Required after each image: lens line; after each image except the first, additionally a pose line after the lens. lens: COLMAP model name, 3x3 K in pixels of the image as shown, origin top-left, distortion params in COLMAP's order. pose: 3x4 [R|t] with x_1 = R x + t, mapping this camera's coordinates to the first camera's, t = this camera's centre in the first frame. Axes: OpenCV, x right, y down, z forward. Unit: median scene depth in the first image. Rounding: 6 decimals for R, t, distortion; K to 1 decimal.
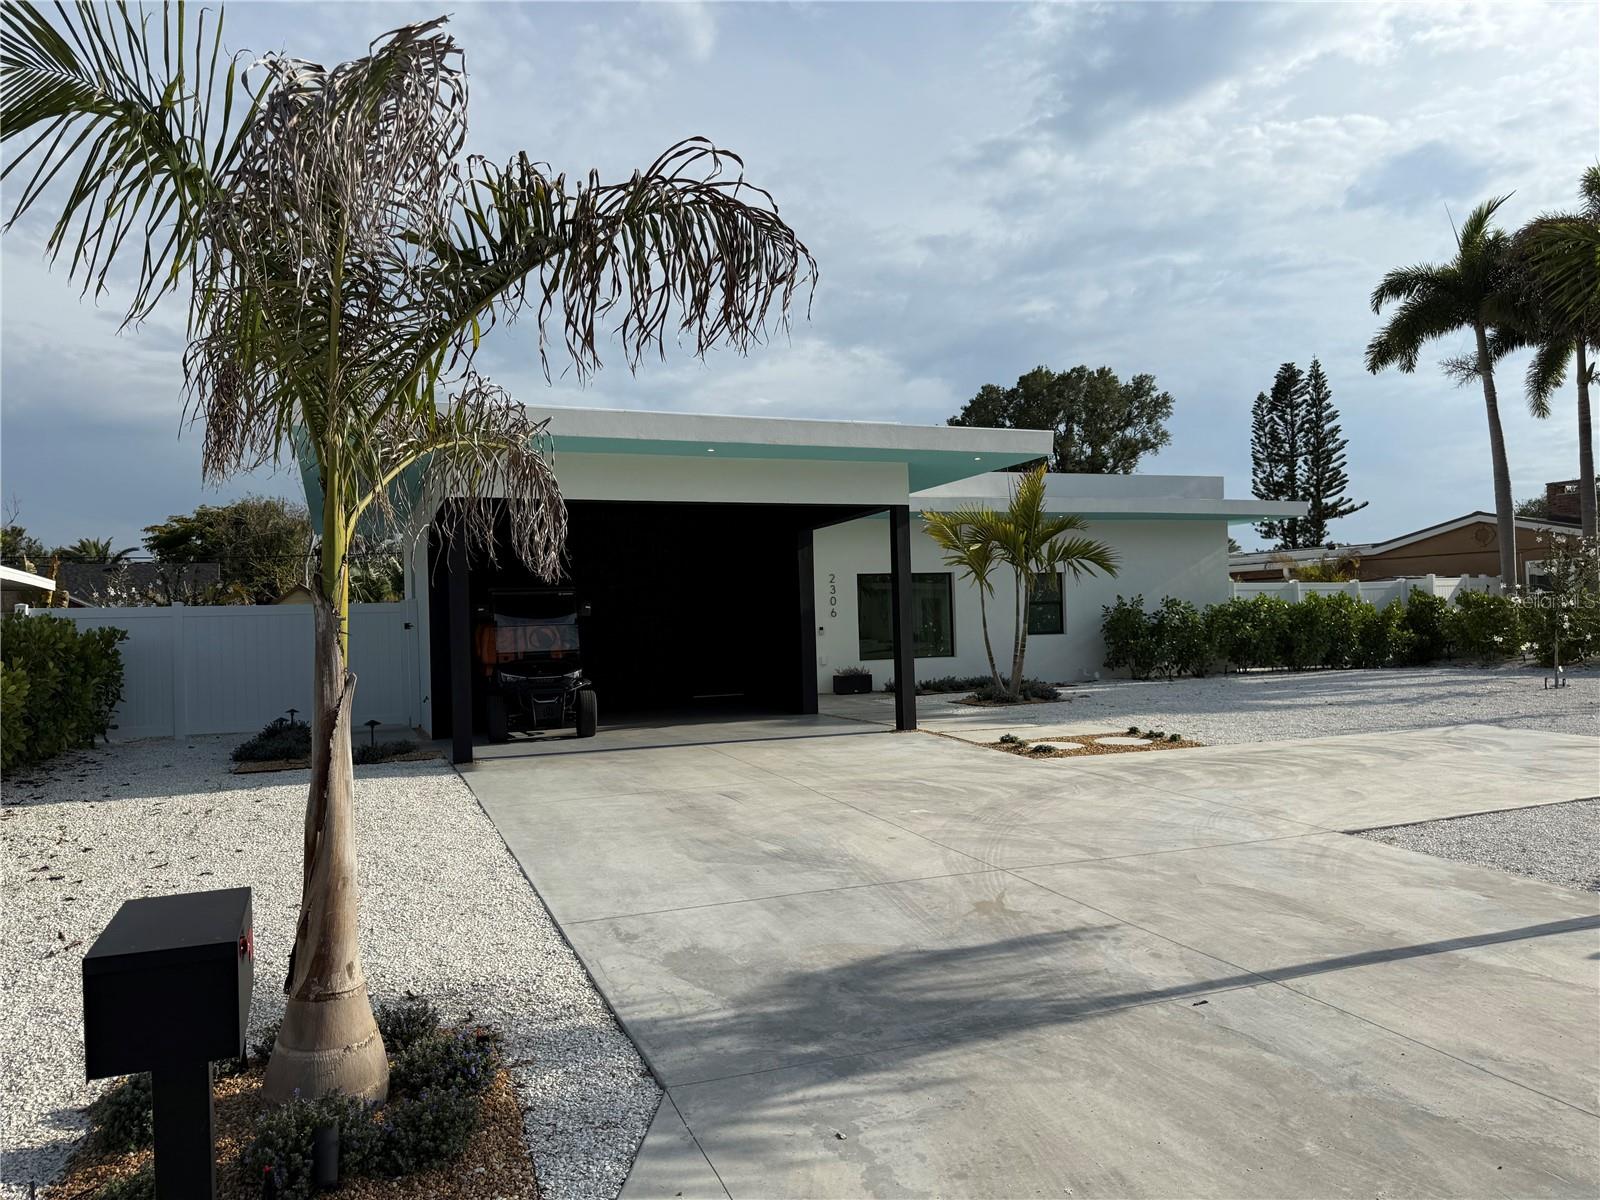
lens RADIAL K [[1123.0, 0, 797.8], [0, 1123.0, 611.3], [0, 0, 1]] dist [0.065276, -0.095140]
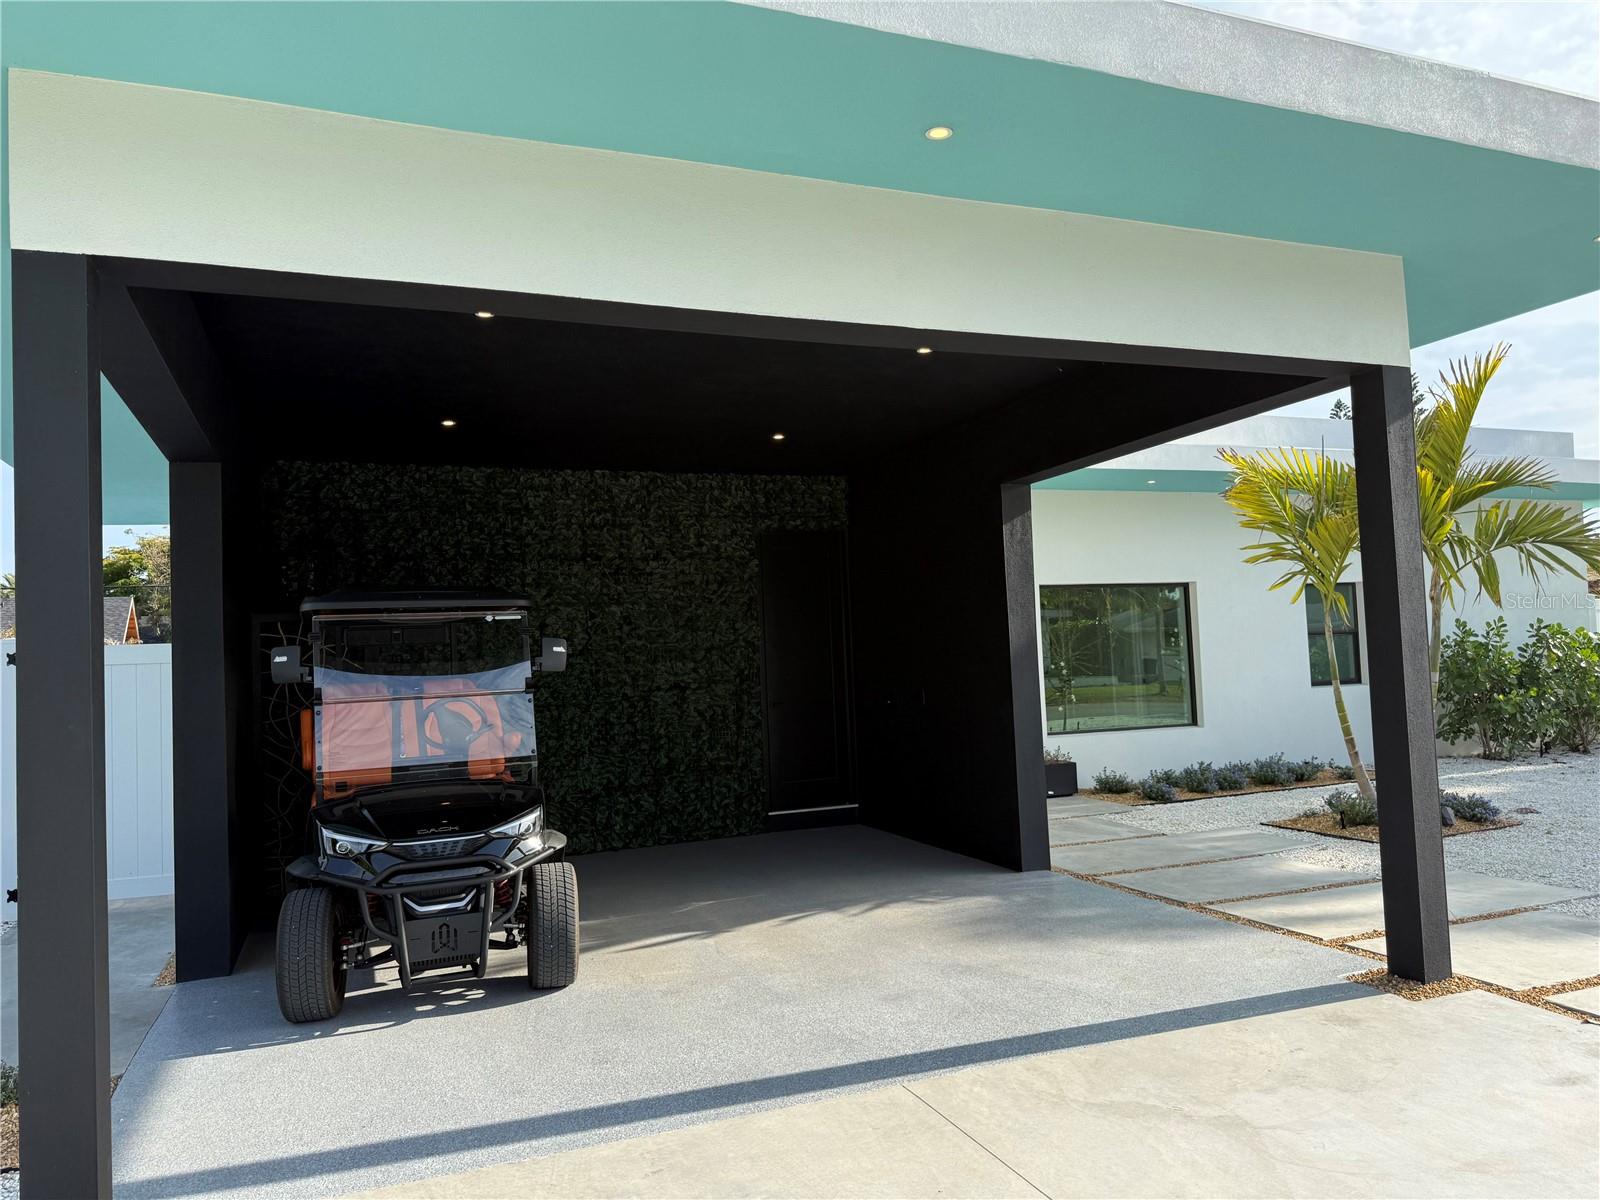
lens RADIAL K [[1123.0, 0, 797.8], [0, 1123.0, 611.3], [0, 0, 1]] dist [0.065276, -0.095140]
pose [[0.999950, -0.009724, 0.002119, -0.082625], [0.009788, 0.999410, -0.032907, -0.002319], [-0.001798, 0.032927, 0.999456, 0.487898]]
